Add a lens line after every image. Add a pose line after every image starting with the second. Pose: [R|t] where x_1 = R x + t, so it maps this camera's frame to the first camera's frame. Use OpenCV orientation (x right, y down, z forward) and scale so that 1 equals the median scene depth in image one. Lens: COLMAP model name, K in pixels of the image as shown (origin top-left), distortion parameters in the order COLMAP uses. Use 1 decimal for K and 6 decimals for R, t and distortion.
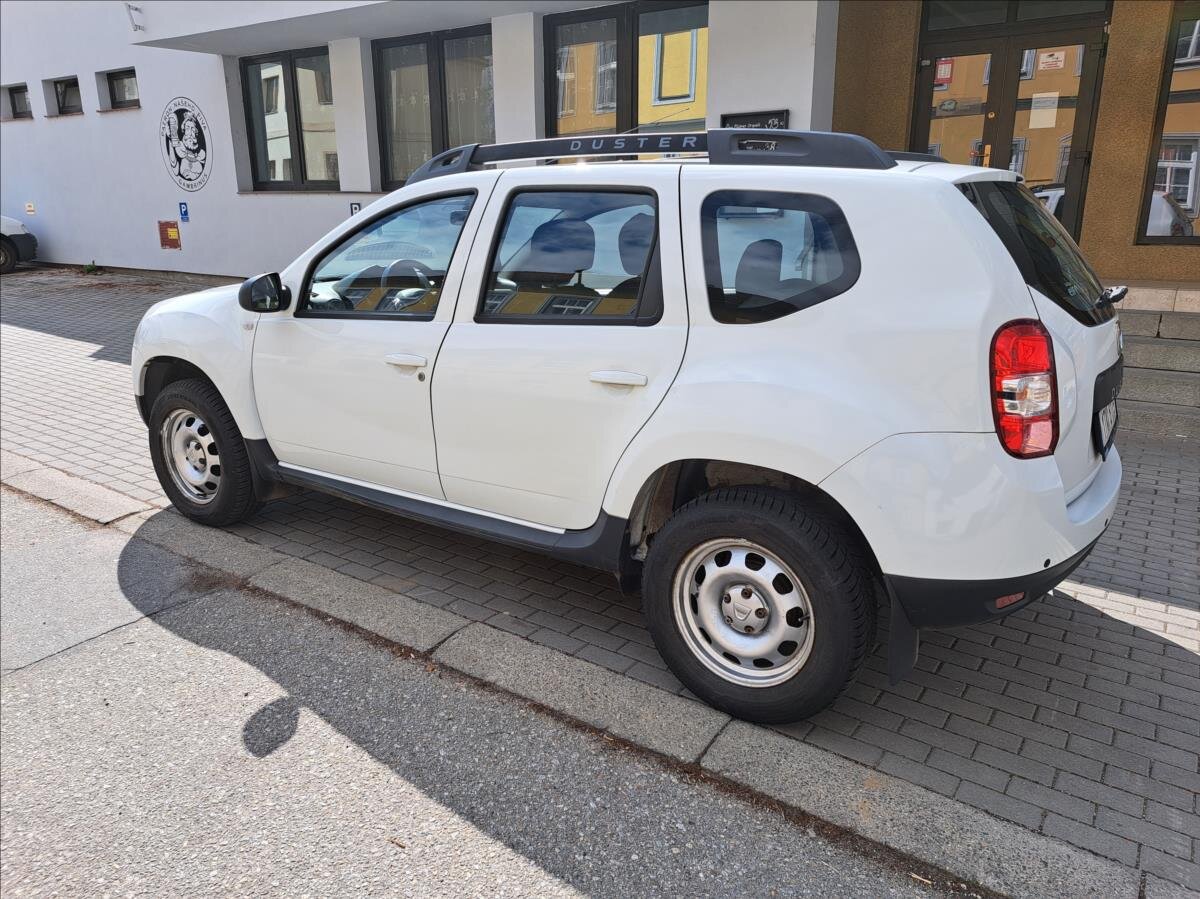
lens RADIAL K [[847.5, 0, 602.0], [0, 847.5, 446.5], [0, 0, 1]] dist [0.071687, -0.057957]
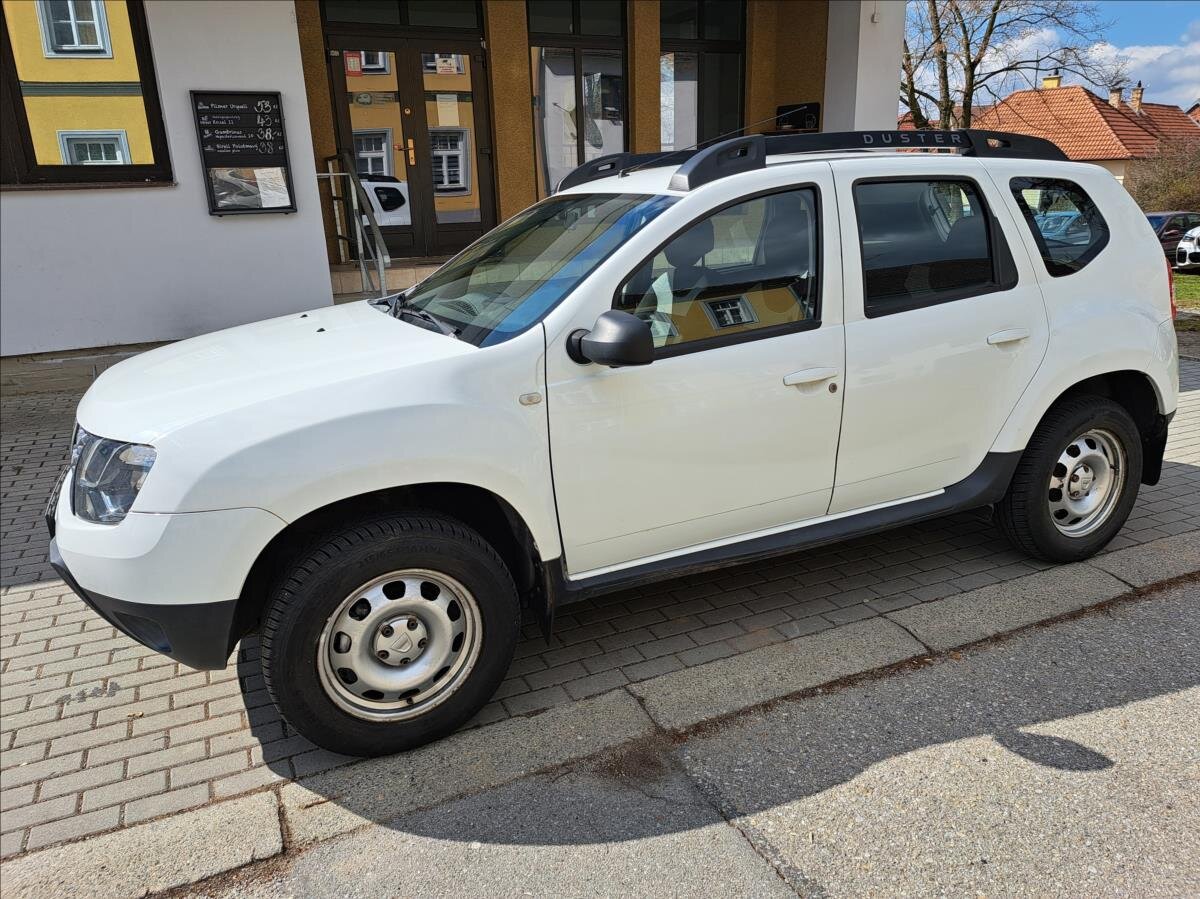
lens RADIAL K [[856.5, 0, 599.3], [0, 856.5, 444.3], [0, 0, 1]] dist [0.074275, -0.067846]
pose [[0.511121, -0.265340, 0.817527, -1.133350], [0.260365, 0.954264, 0.146938, -0.229096], [-0.819124, 0.137752, 0.556830, 0.702479]]
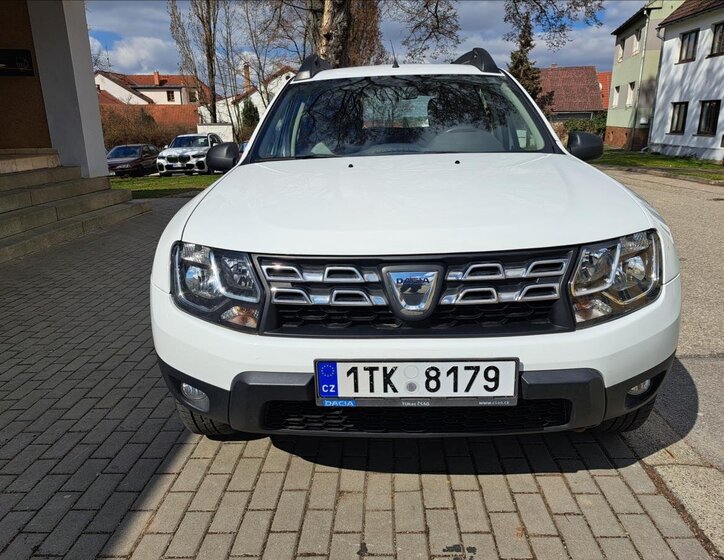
lens RADIAL K [[538.1, 0, 365.2], [0, 538.1, 277.6], [0, 0, 1]] dist [0.054477, -0.049771]
pose [[-0.528949, -0.230832, 0.816657, -1.042256], [0.246200, 0.879175, 0.407967, -0.468532], [-0.812157, 0.416855, -0.408208, 1.875214]]
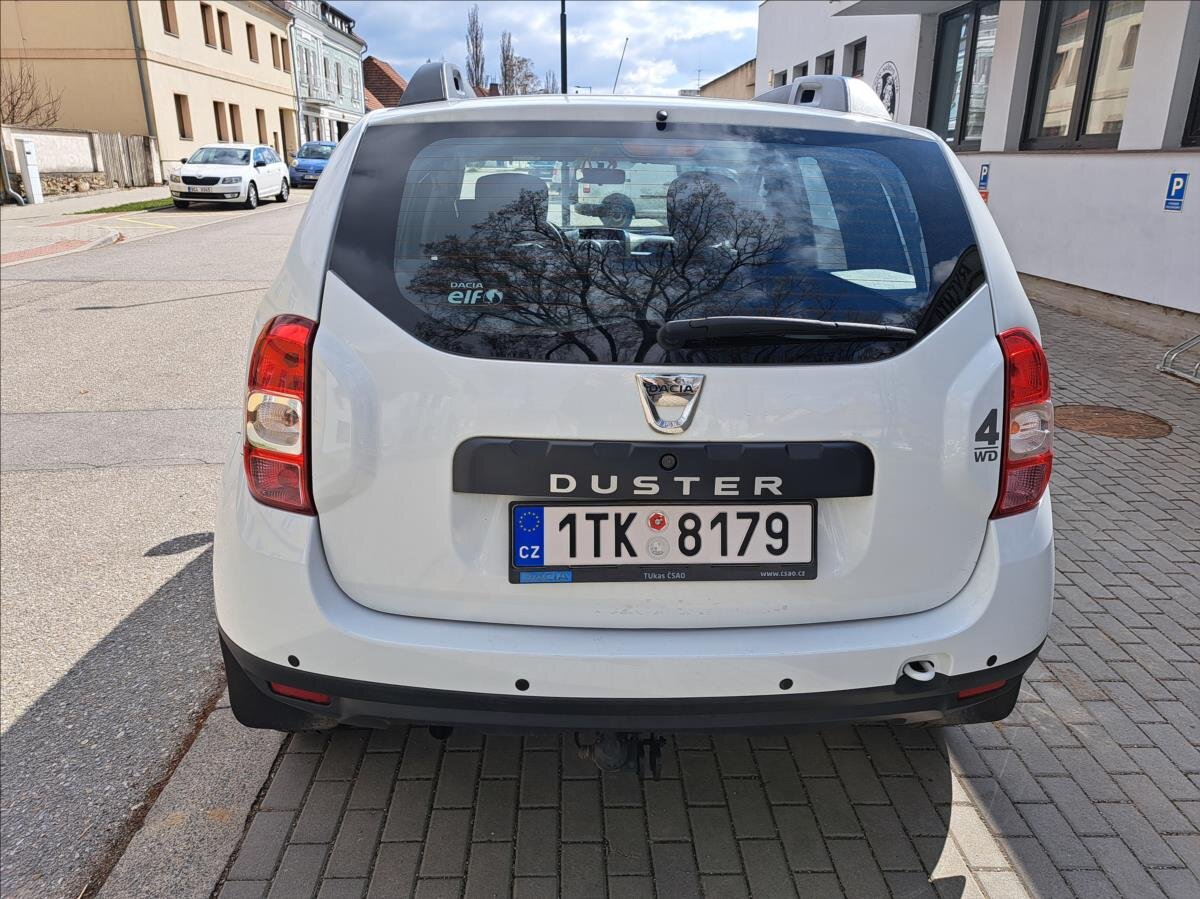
lens RADIAL K [[851.6, 0, 605.6], [0, 851.6, 442.8], [0, 0, 1]] dist [0.074234, -0.064563]
pose [[0.601821, 0.251156, -0.758111, 0.858231], [-0.227016, 0.963903, 0.139119, -0.144066], [0.765686, 0.088379, 0.637114, 0.531192]]
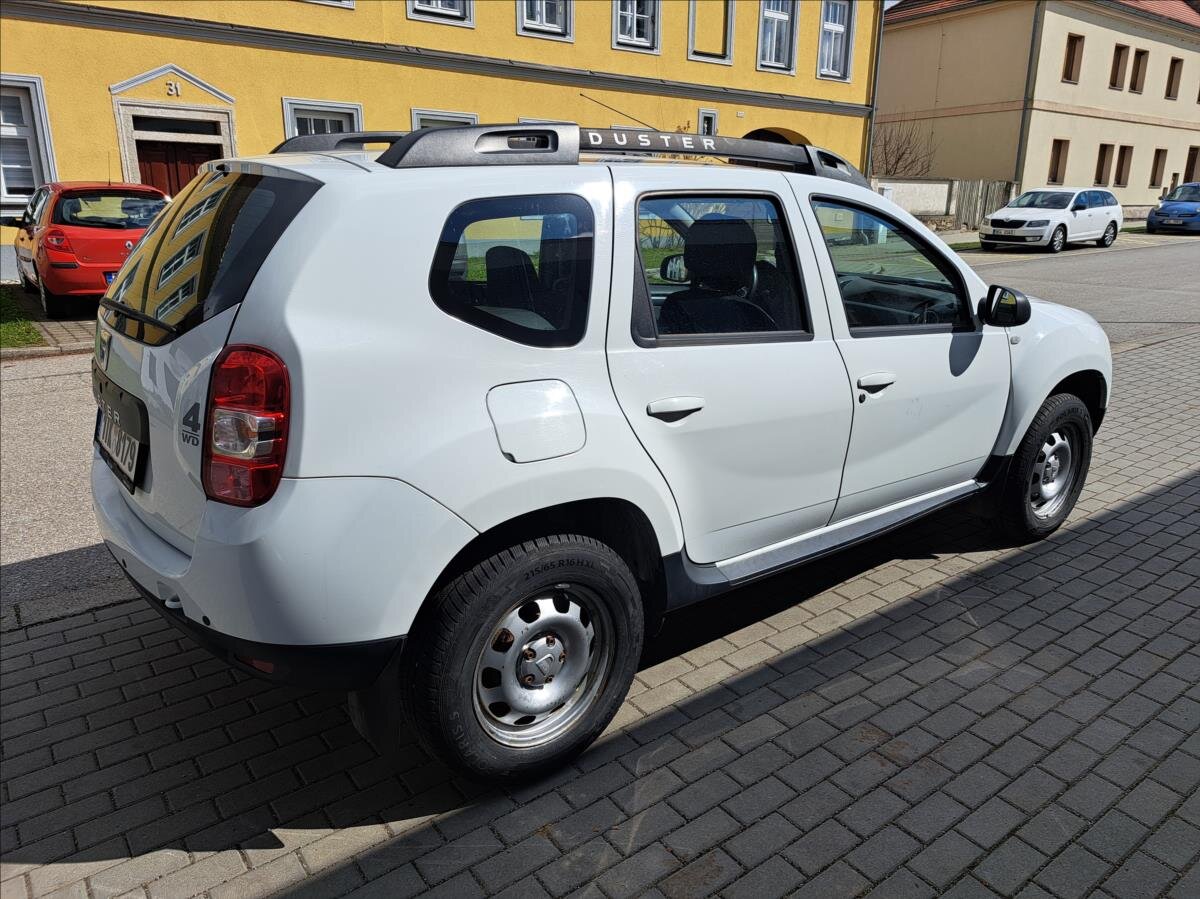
lens RADIAL K [[856.3, 0, 617.1], [0, 856.3, 443.4], [0, 0, 1]] dist [0.066451, -0.060205]
pose [[-0.303610, 0.257455, -0.917354, 1.090623], [-0.272411, 0.899156, 0.342506, -0.413221], [0.913024, 0.353886, -0.202859, 1.441452]]
